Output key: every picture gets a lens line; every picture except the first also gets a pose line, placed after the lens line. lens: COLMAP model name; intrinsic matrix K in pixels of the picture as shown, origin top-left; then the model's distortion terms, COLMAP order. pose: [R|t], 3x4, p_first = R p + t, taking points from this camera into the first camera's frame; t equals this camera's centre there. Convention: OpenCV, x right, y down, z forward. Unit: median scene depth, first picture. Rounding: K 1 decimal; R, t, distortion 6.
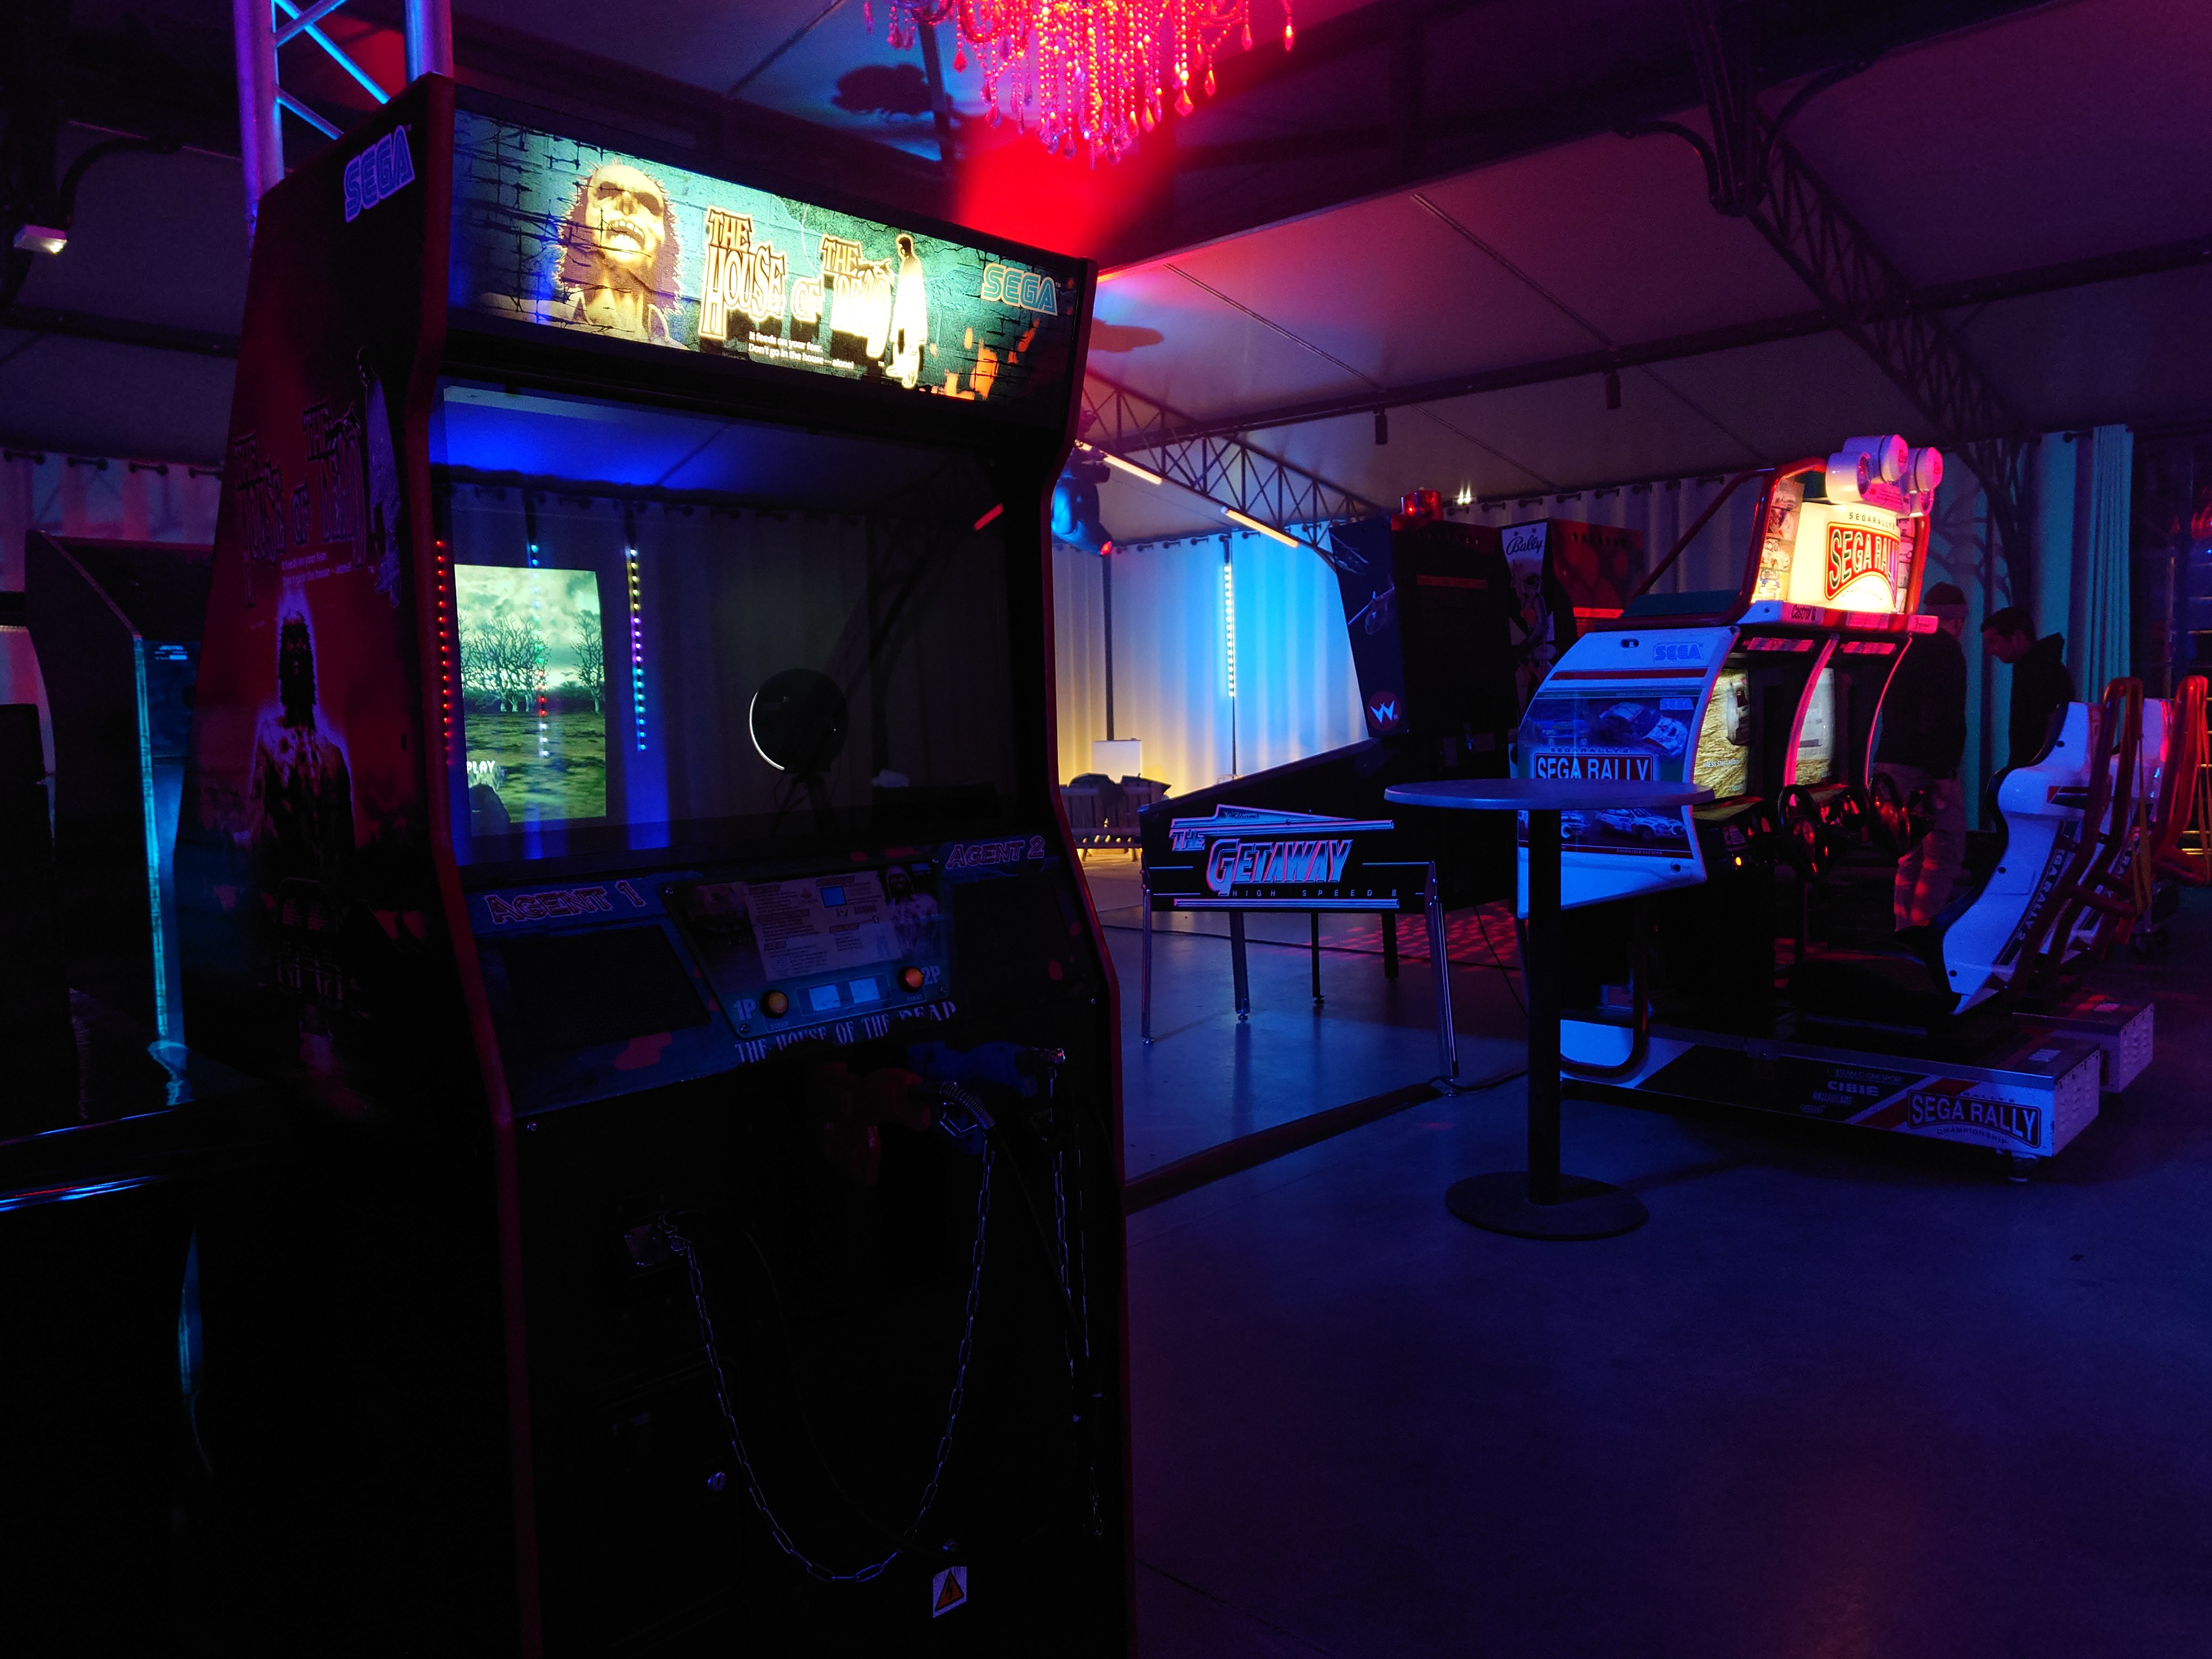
lens RADIAL K [[1517.8, 0, 1108.5], [0, 1517.8, 824.4], [0, 0, 1]] dist [-0.007234, 0.007442]
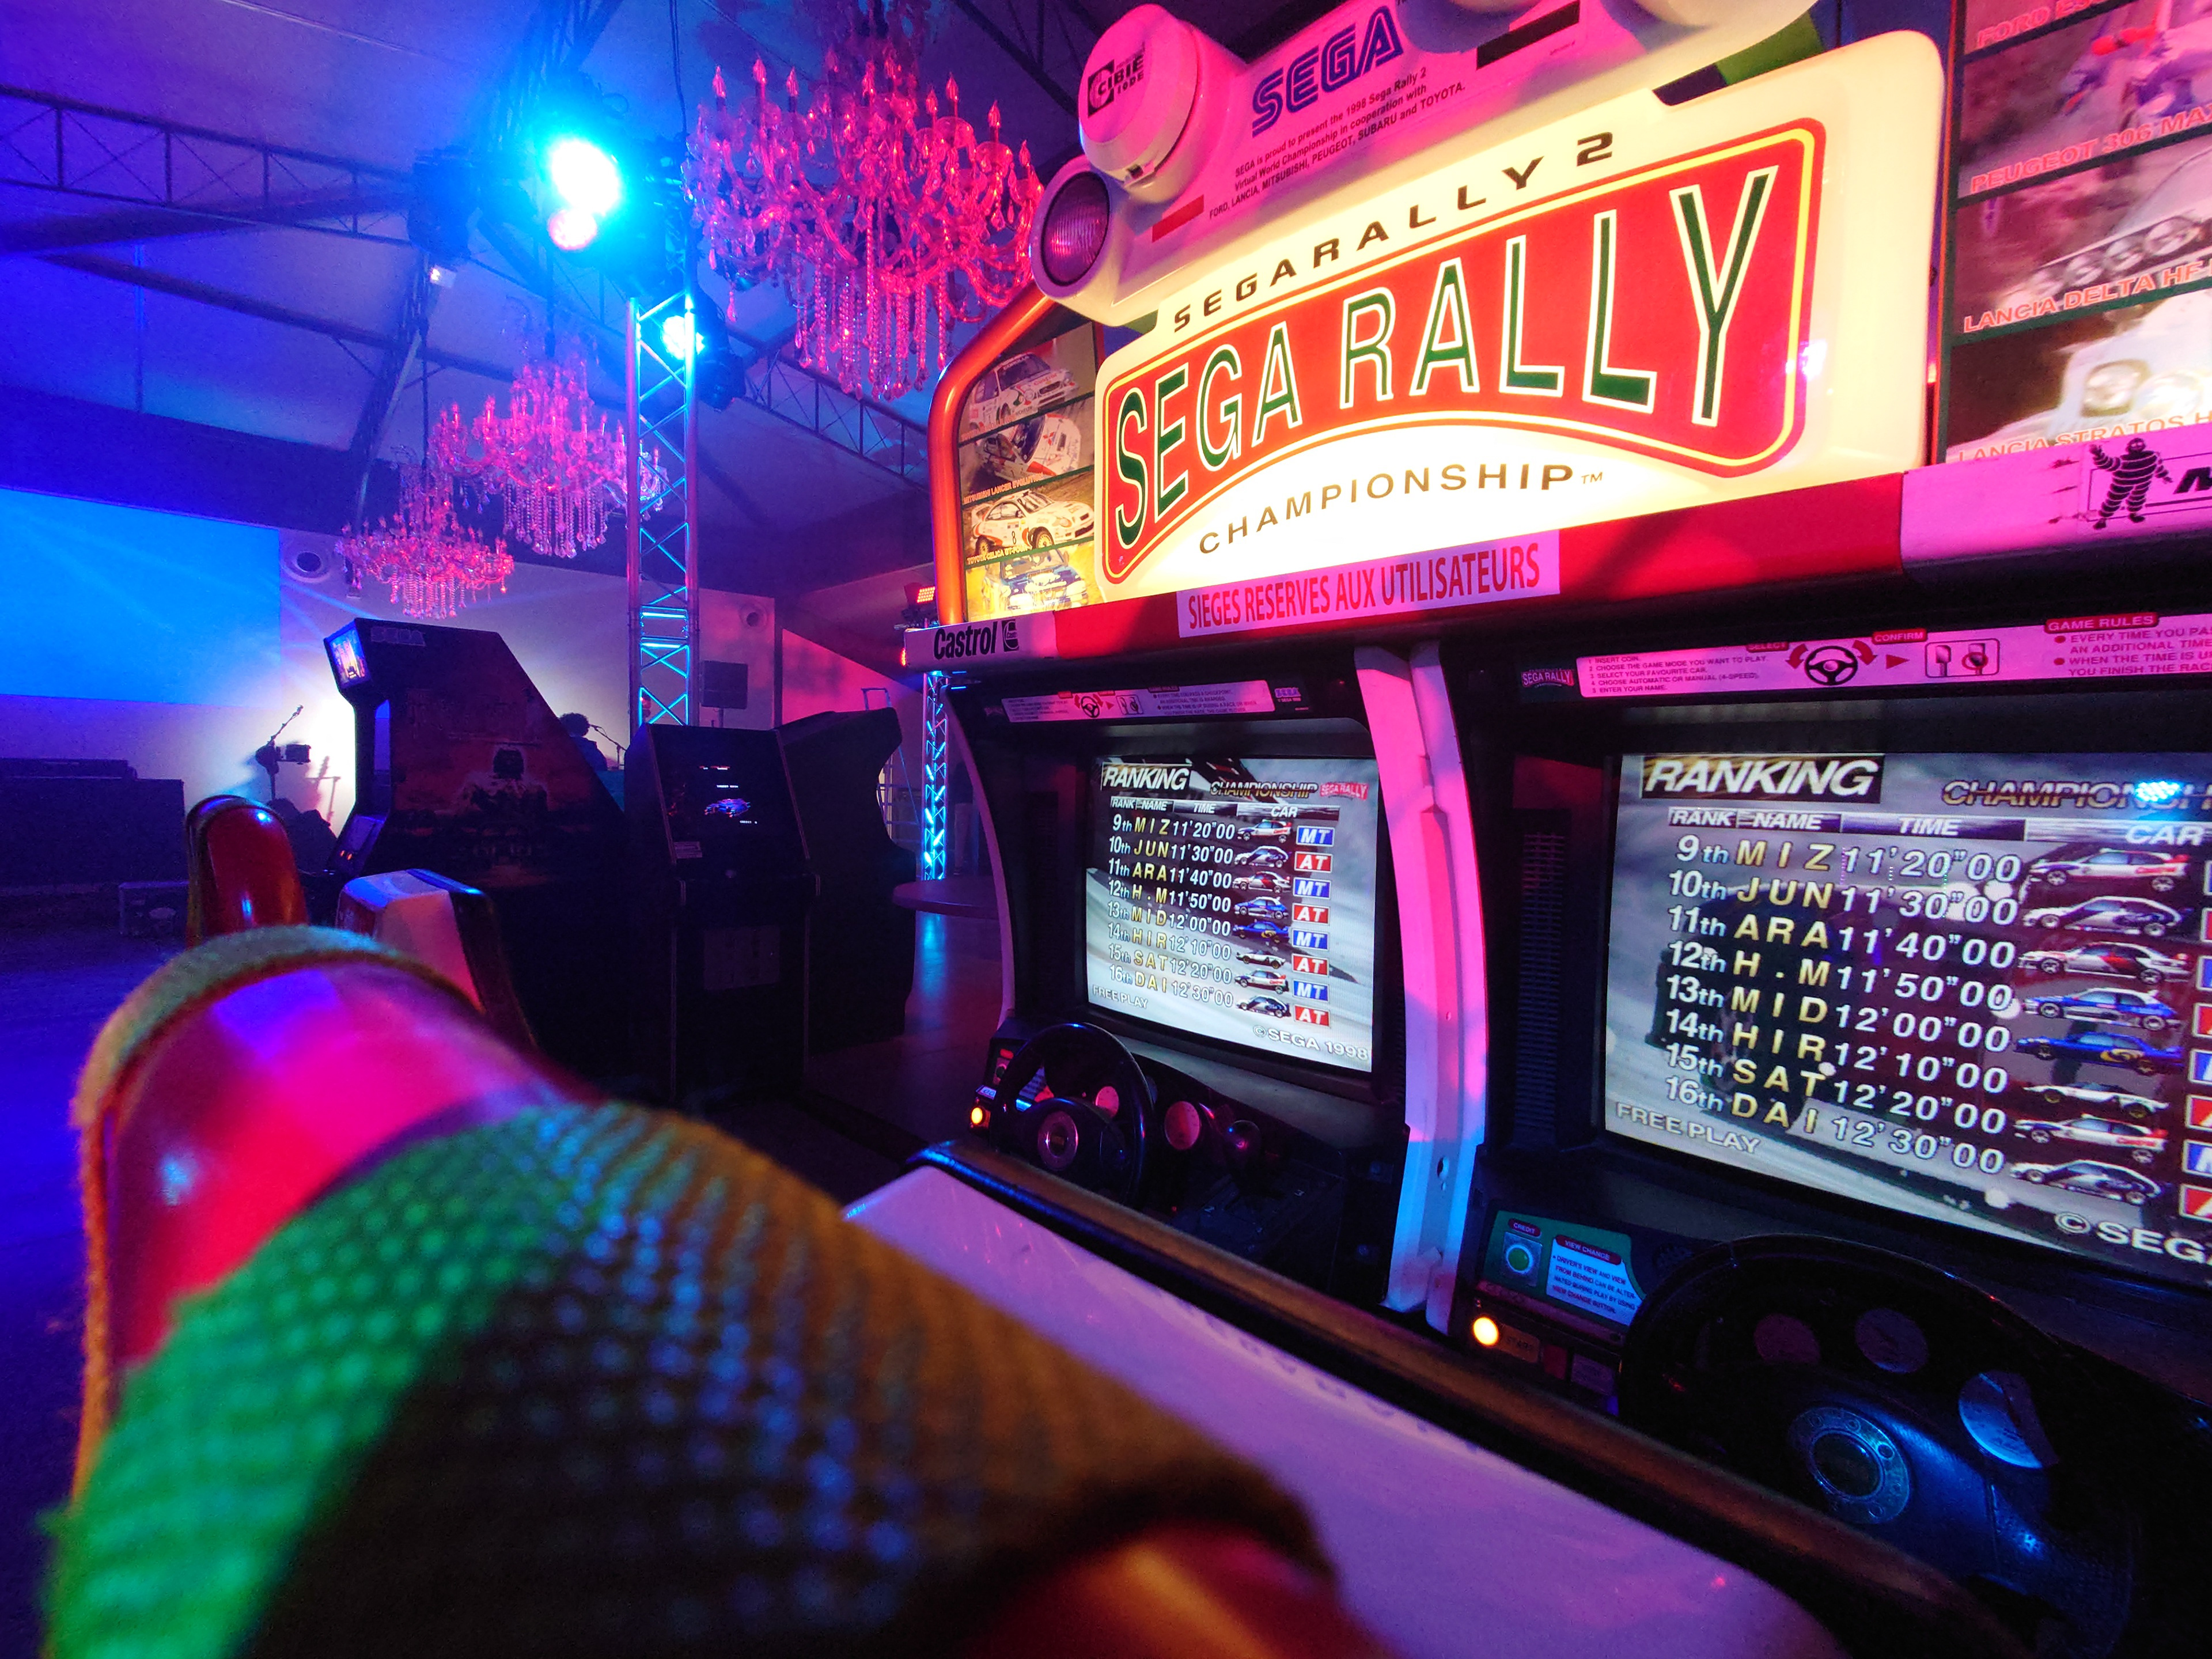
lens RADIAL K [[989.1, 0, 1111.5], [0, 989.1, 820.9], [0, 0, 1]] dist [0.000921, 0.000113]
pose [[-0.038179, 0.066478, -0.997057, 0.723083], [-0.093603, 0.993160, 0.069803, -0.104552], [0.994877, 0.095992, -0.031696, 1.003183]]
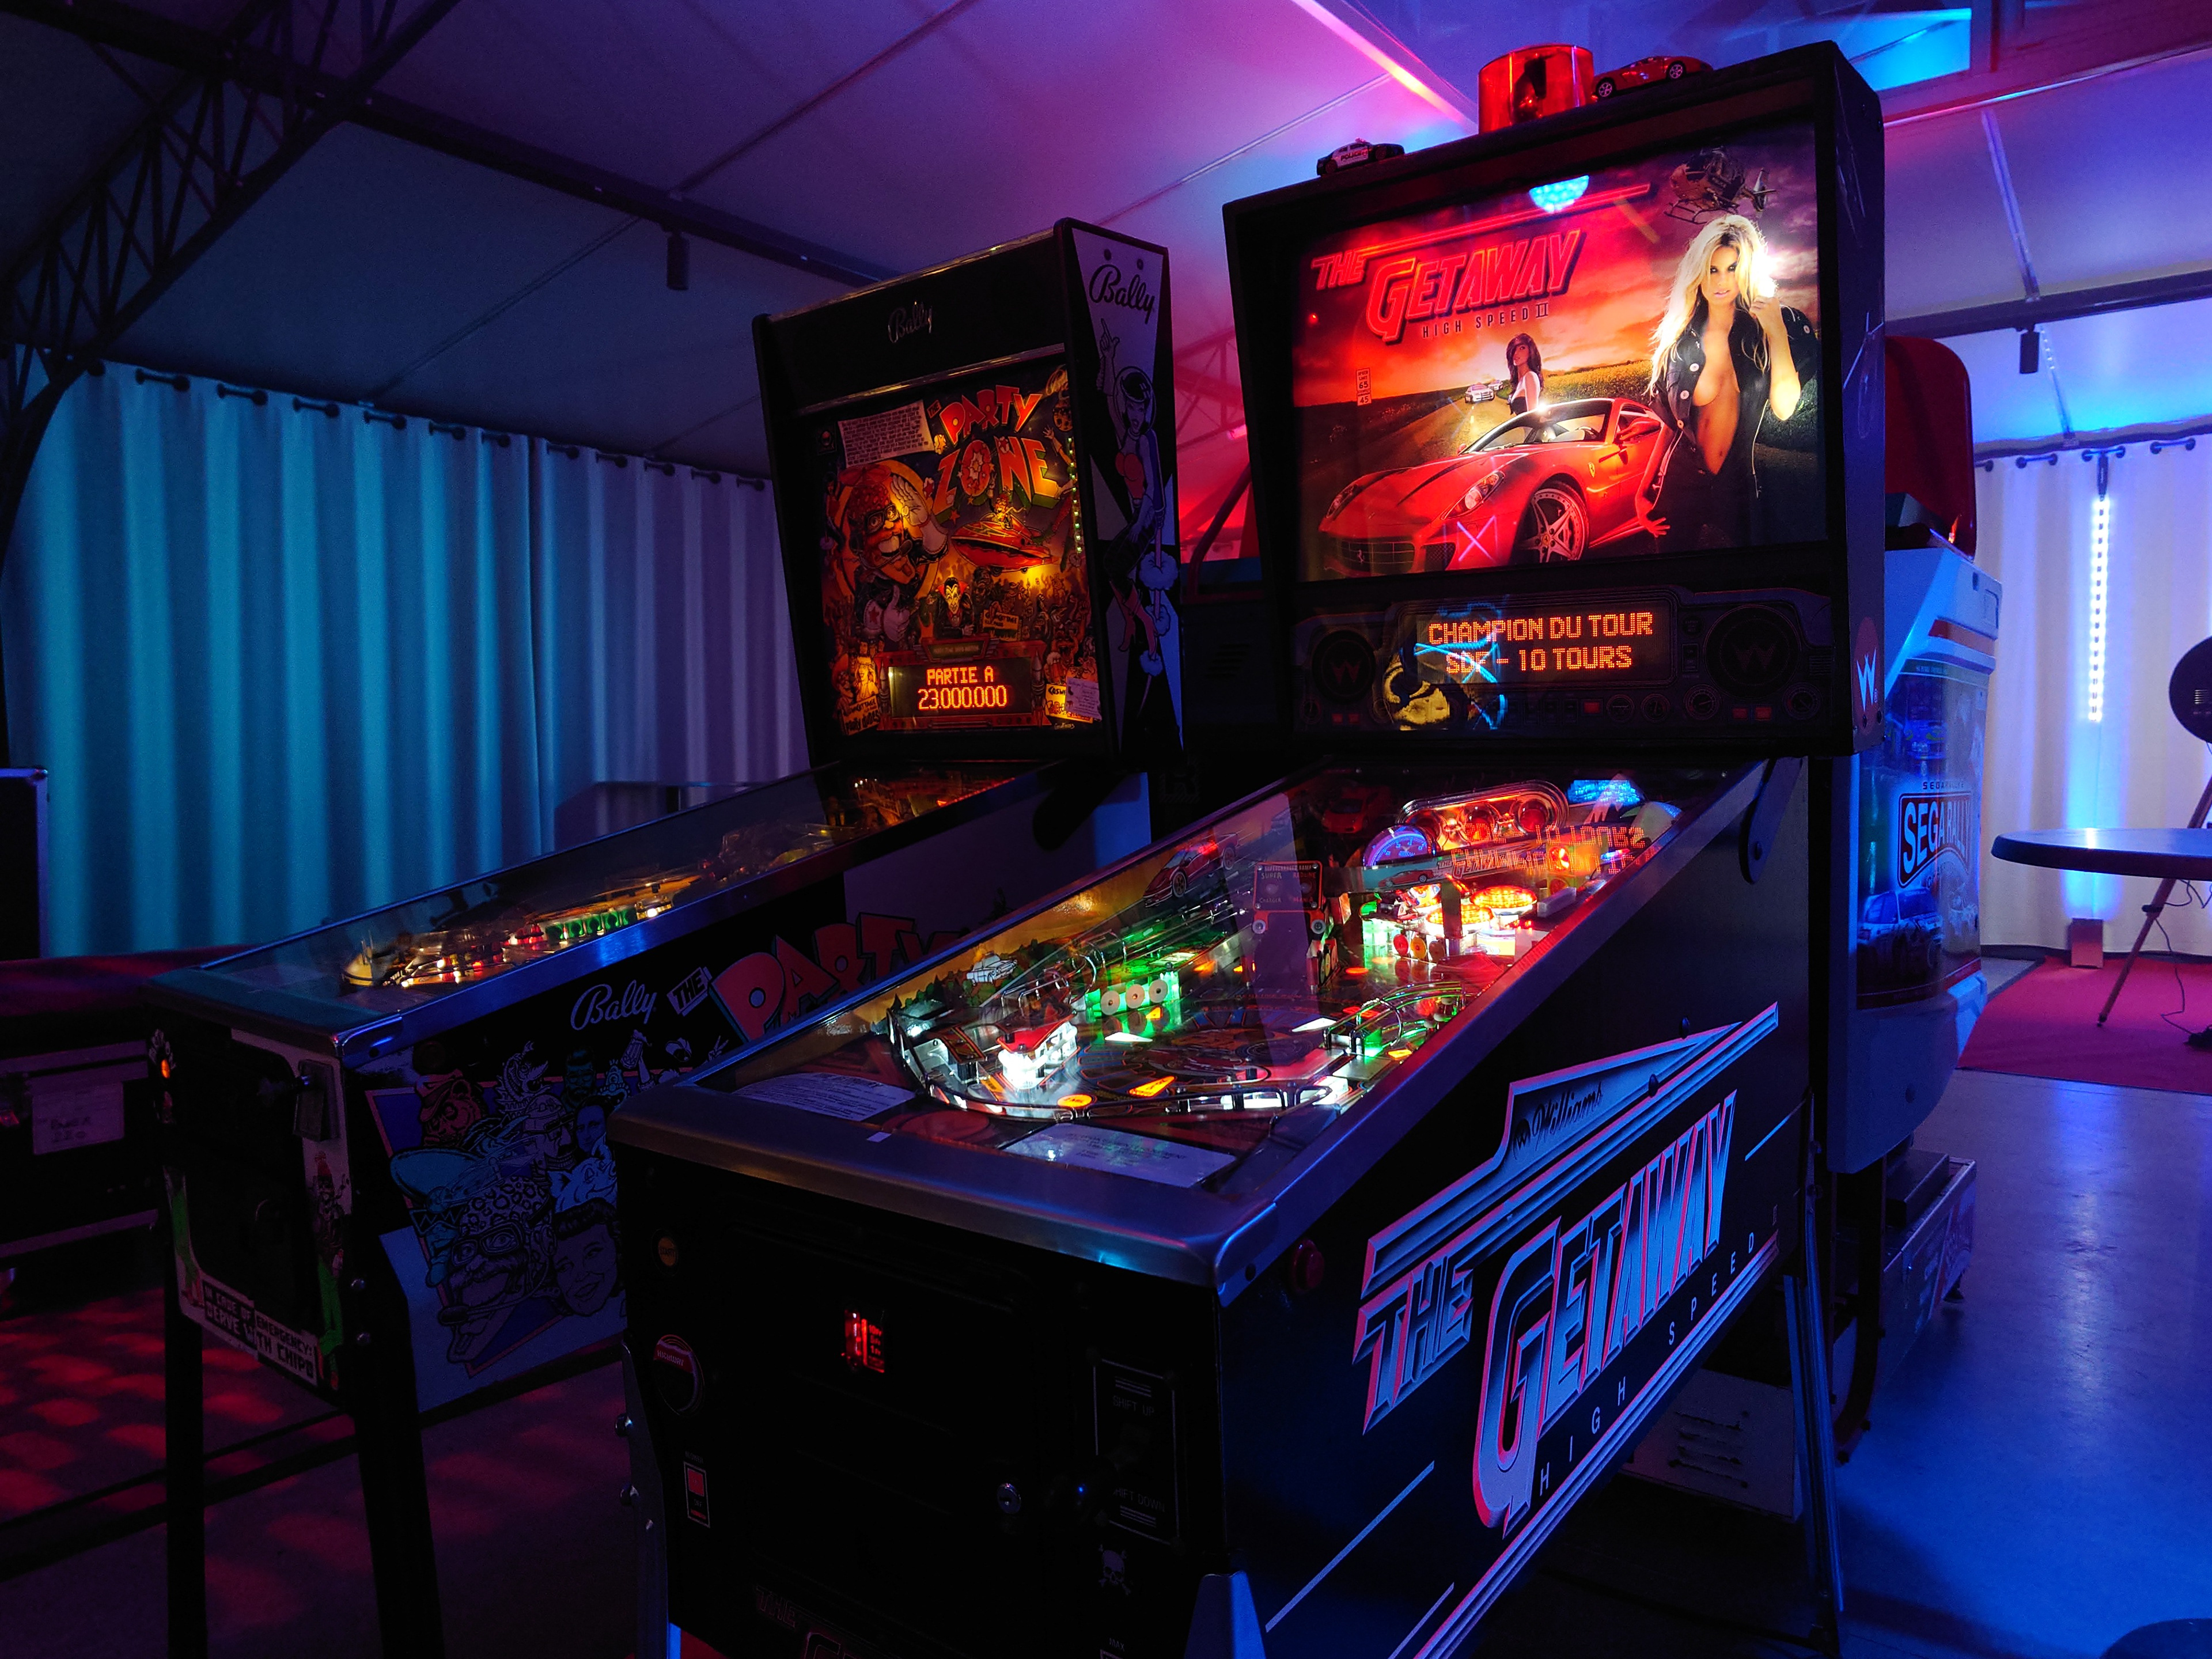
lens RADIAL K [[1517.8, 0, 1116.3], [0, 1517.8, 822.1], [0, 0, 1]] dist [-0.007234, 0.007442]
pose [[-0.097103, -0.015978, 0.995146, -0.151544], [0.080109, 0.996502, 0.023816, -0.070233], [-0.992045, 0.082032, -0.095483, 1.318767]]
